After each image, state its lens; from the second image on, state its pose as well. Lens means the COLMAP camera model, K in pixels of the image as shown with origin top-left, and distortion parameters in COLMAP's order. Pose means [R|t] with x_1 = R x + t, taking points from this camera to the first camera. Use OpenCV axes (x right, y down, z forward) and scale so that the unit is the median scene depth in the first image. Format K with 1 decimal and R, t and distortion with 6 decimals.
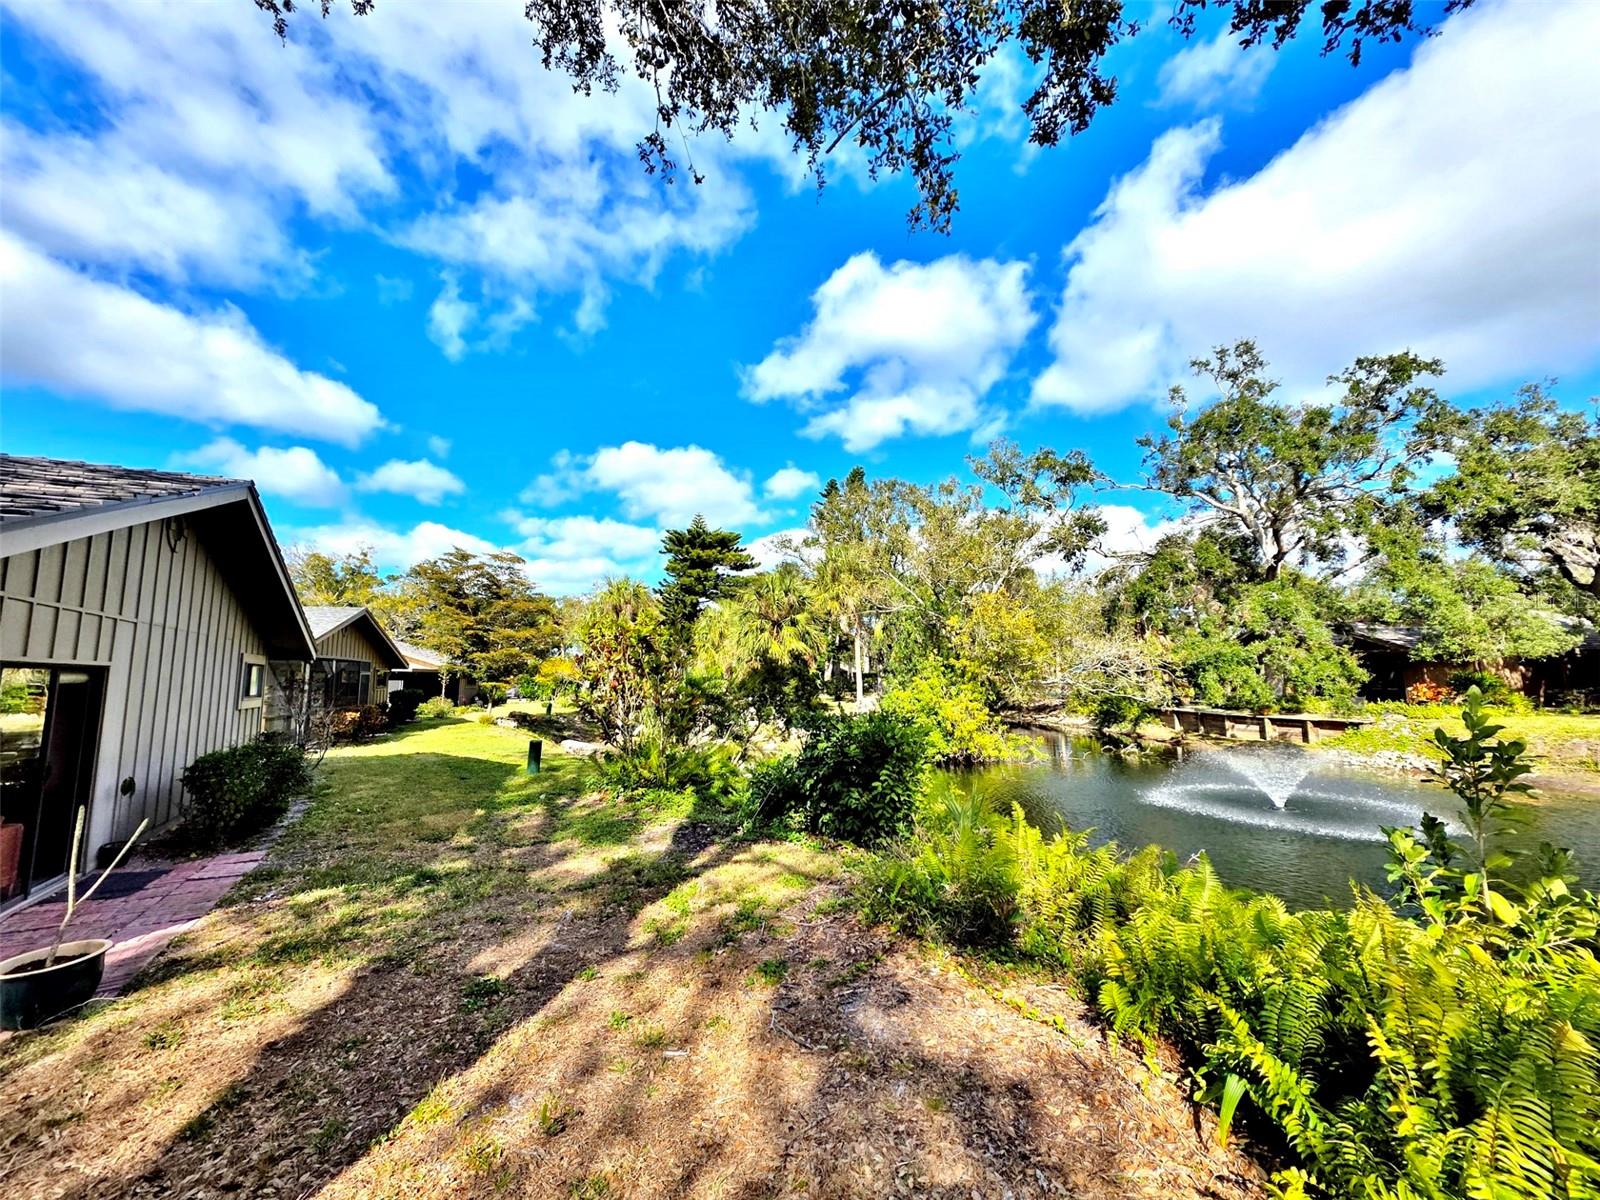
lens RADIAL K [[629.8, 0, 793.4], [0, 629.8, 602.8], [0, 0, 1]] dist [0.003264, 0.000048]
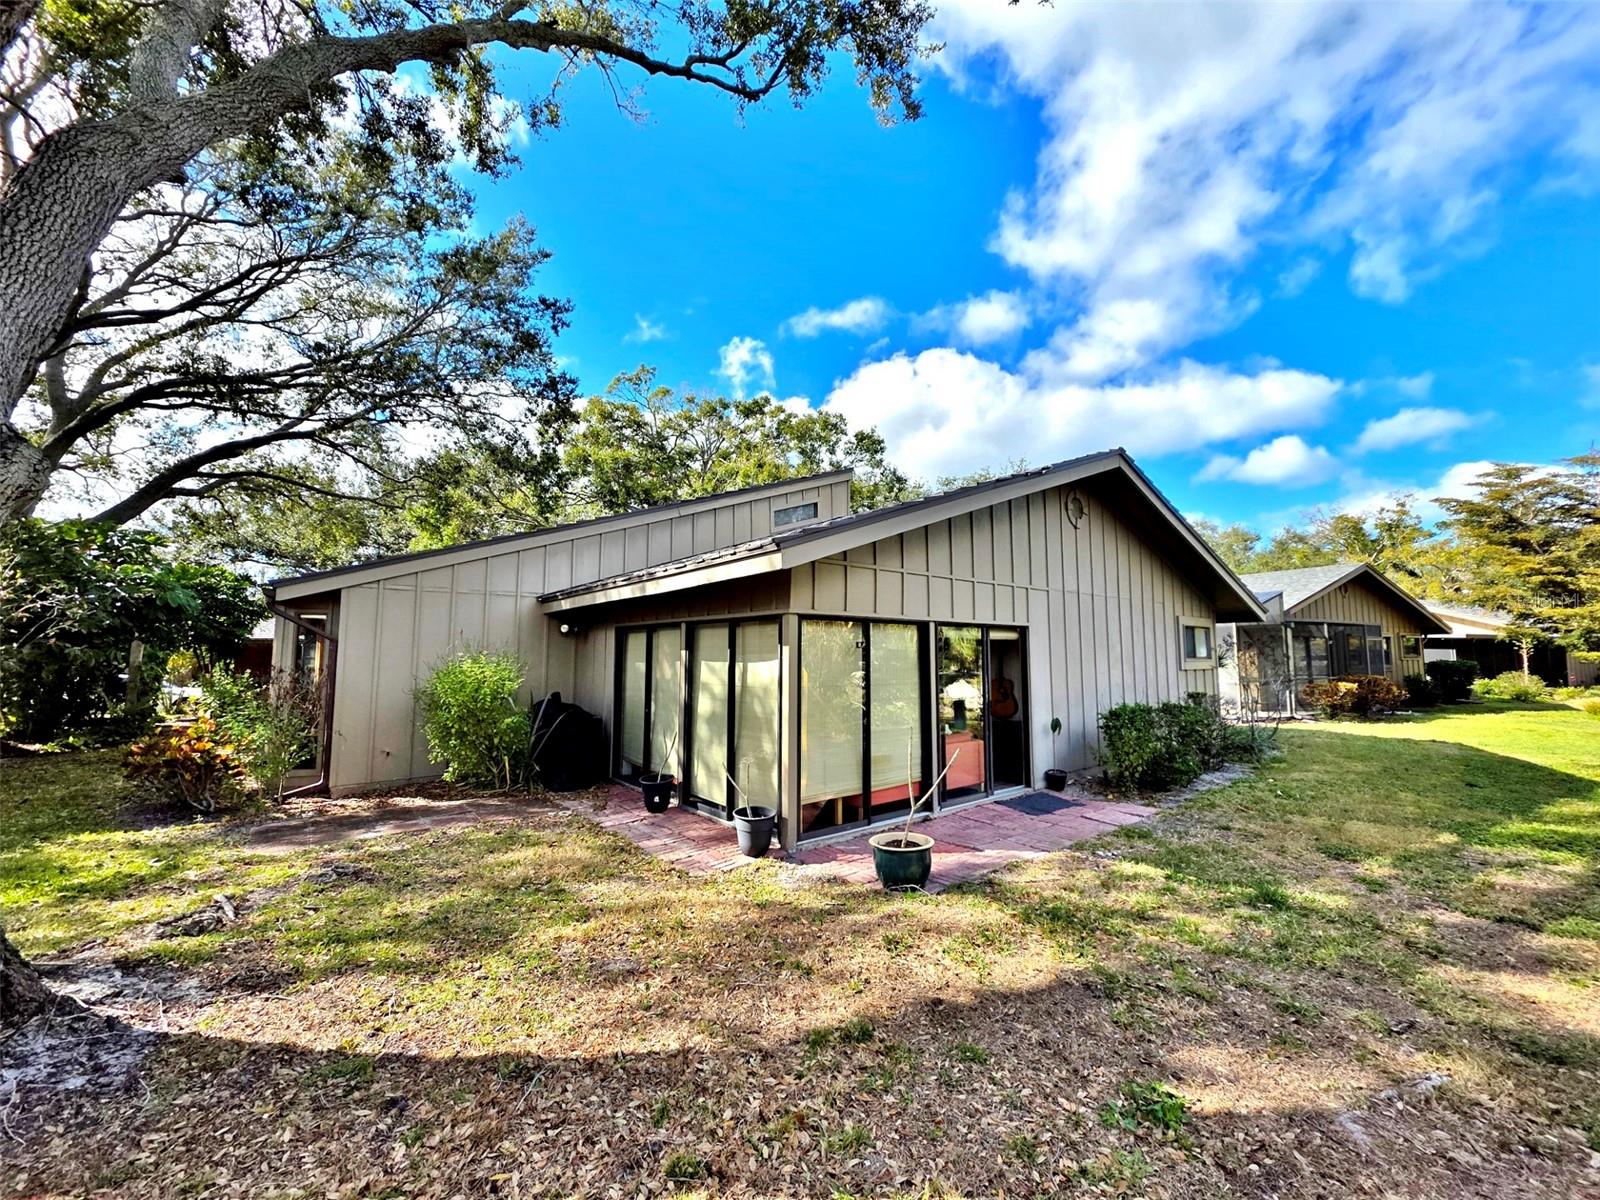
lens RADIAL K [[629.8, 0, 806.9], [0, 629.8, 596.4], [0, 0, 1]] dist [0.003264, 0.000048]
pose [[0.185272, -0.076909, -0.979673, 0.054278], [0.111646, 0.992125, -0.056772, 0.063975], [0.976325, -0.098859, 0.192399, 0.340520]]
